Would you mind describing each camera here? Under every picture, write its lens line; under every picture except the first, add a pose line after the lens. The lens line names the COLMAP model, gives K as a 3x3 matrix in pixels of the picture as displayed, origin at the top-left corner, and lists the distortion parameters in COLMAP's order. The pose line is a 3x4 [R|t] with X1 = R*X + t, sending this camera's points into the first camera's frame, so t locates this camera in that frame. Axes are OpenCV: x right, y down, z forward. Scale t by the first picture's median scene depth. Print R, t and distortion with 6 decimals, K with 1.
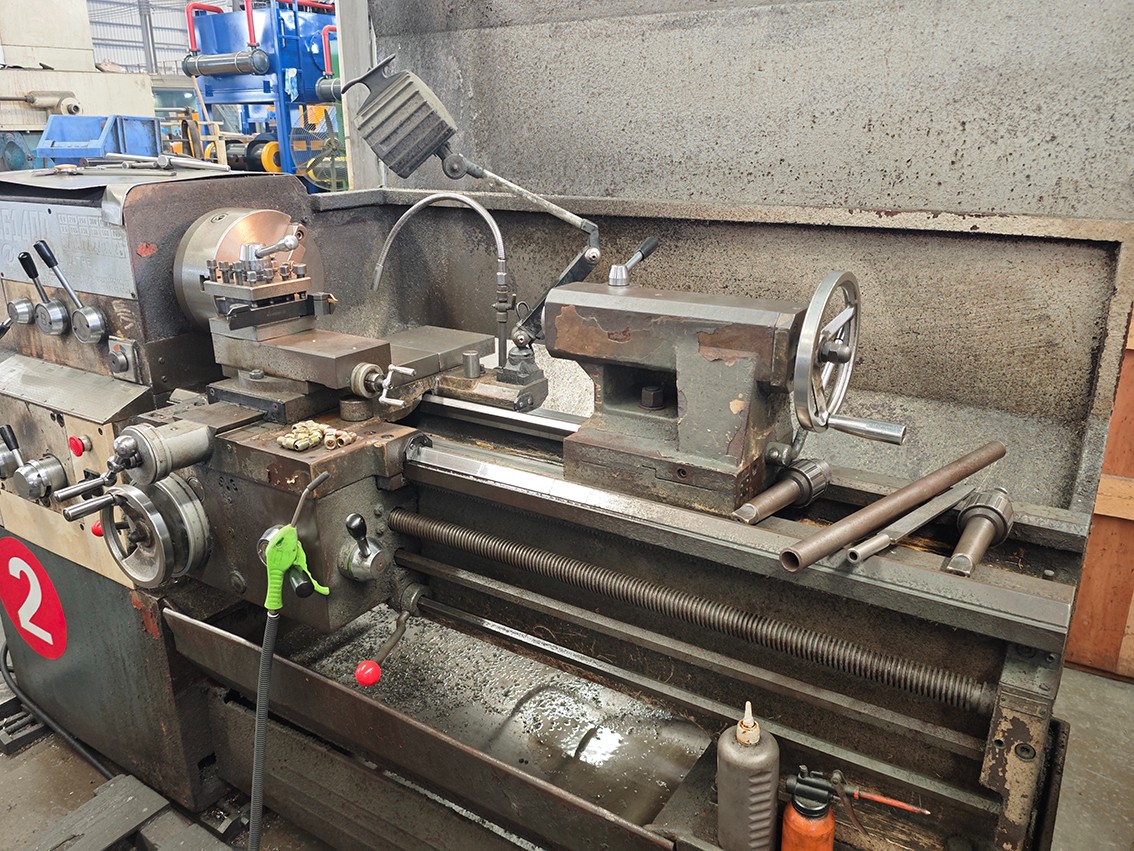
lens RADIAL K [[915.4, 0, 550.6], [0, 915.4, 421.5], [0, 0, 1]] dist [0.018198, -0.073258]
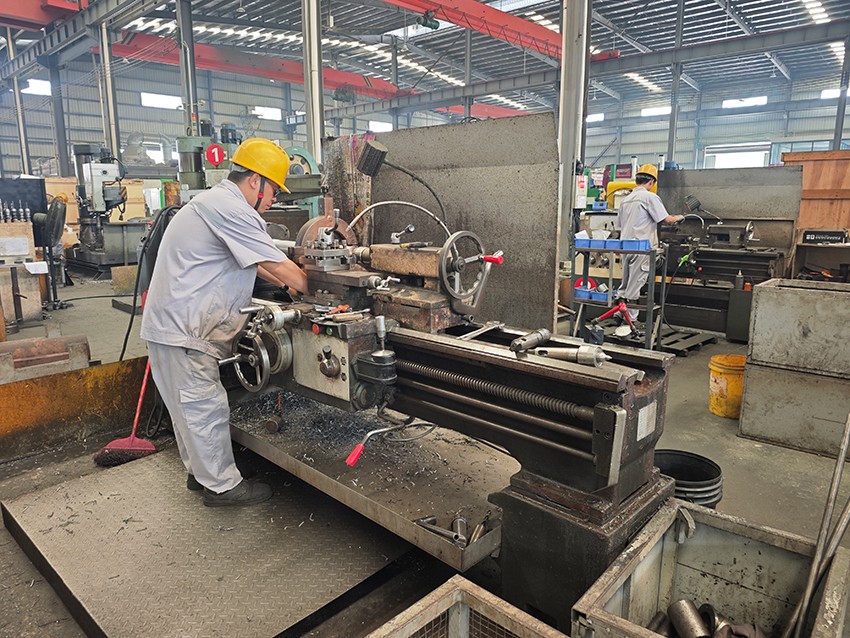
lens RADIAL K [[572.3, 0, 425.0], [0, 572.3, 319.0], [0, 0, 1]] dist [0.000884, -0.036662]
pose [[0.979609, 0.040077, -0.196877, -1.140151], [-0.063410, 0.991491, -0.113684, 1.108337], [0.190646, 0.123850, 0.973815, -3.331210]]
